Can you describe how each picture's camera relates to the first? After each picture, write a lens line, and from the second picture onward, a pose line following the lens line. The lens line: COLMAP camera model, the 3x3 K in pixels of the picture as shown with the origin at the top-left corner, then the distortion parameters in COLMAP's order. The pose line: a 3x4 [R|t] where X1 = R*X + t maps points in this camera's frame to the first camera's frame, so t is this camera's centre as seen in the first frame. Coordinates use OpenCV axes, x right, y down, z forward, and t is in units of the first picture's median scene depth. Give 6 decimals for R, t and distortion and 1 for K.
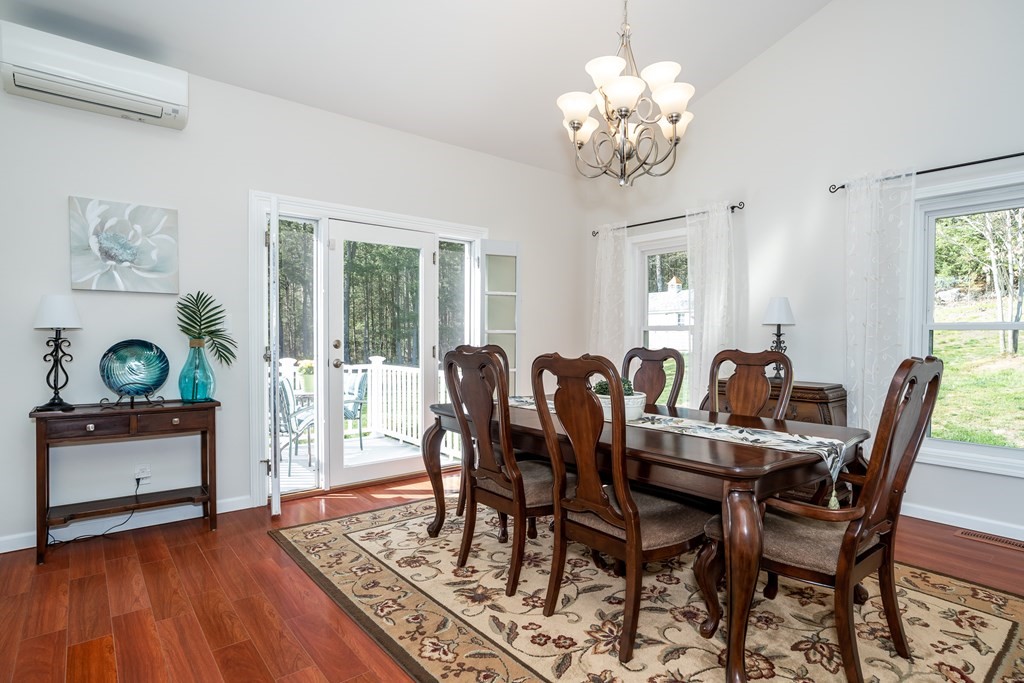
lens RADIAL K [[531.6, 0, 512.8], [0, 531.6, 342.0], [0, 0, 1]] dist [-0.020132, 0.001241]
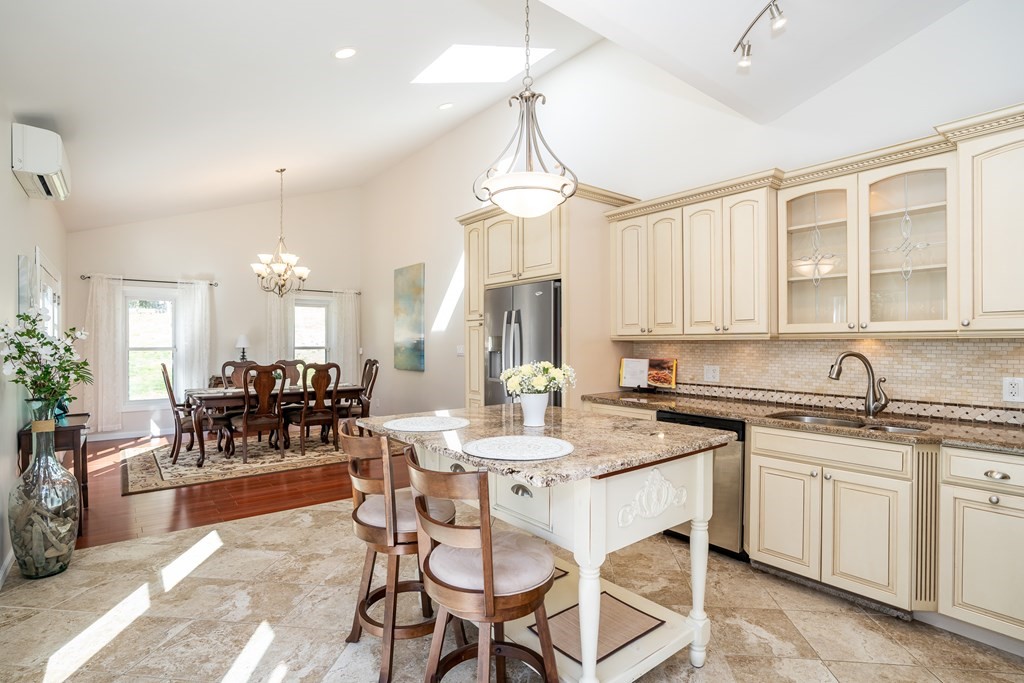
lens RADIAL K [[503.4, 0, 507.9], [0, 503.4, 344.0], [0, 0, 1]] dist [-0.036530, 0.006566]
pose [[0.039803, -0.011197, 0.999145, -2.163125], [0.015624, 0.999822, 0.010583, -0.078998], [-0.999085, 0.015189, 0.039970, -0.182337]]
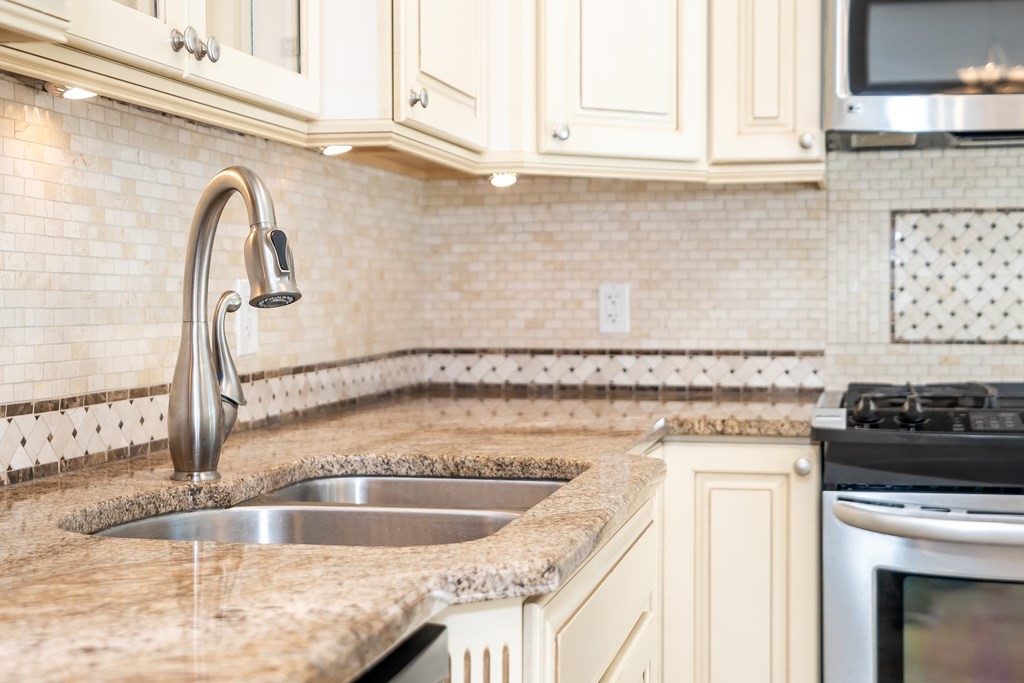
lens RADIAL K [[1475.5, 0, 514.6], [0, 1475.5, 334.9], [0, 0, 1]] dist [-0.010180, 0.000000]
pose [[-0.802875, 0.012787, -0.596010, -0.776951], [-0.009734, 0.999355, 0.034552, 0.012112], [0.596068, 0.033543, -0.802233, -0.285331]]
